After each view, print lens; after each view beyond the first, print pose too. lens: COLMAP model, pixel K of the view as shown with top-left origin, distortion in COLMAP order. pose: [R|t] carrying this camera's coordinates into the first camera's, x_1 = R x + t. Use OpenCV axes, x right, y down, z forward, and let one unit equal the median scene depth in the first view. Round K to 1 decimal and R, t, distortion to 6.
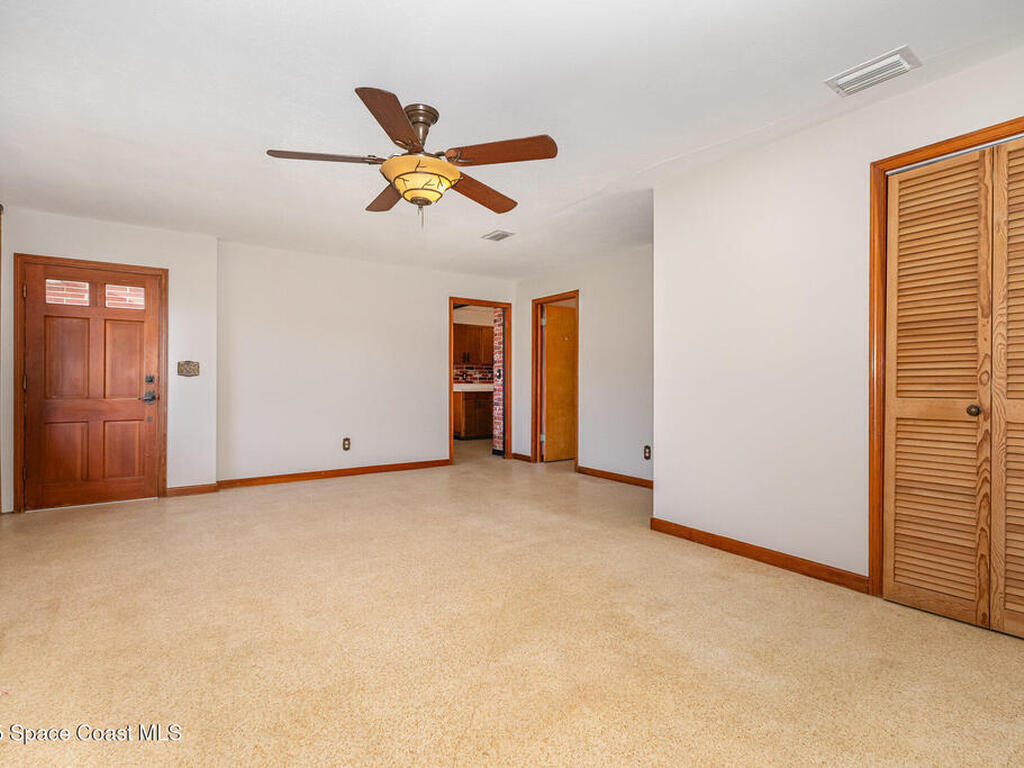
lens RADIAL K [[495.6, 0, 504.9], [0, 495.6, 400.1], [0, 0, 1]] dist [-0.003227, -0.000676]
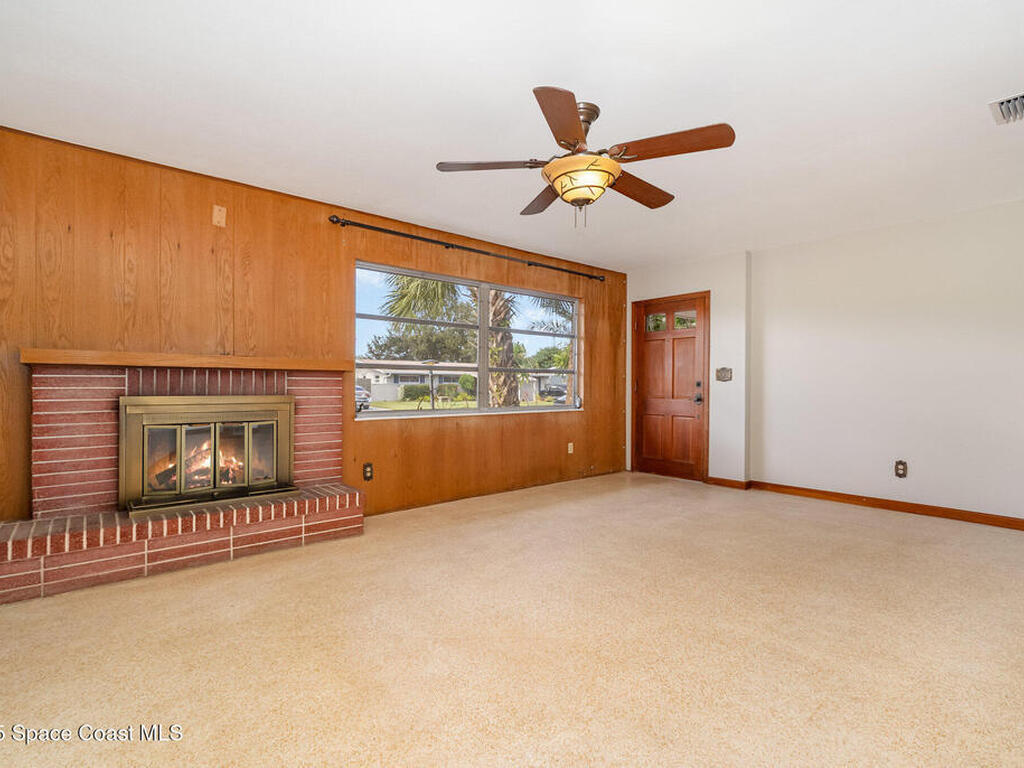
lens RADIAL K [[507.8, 0, 533.5], [0, 507.8, 387.2], [0, 0, 1]] dist [-0.000098, 0.000160]
pose [[0.131878, 0.001531, -0.991265, 0.568939], [-0.038197, 0.999264, -0.003538, -0.016781], [0.990530, 0.038330, 0.131839, 0.538274]]
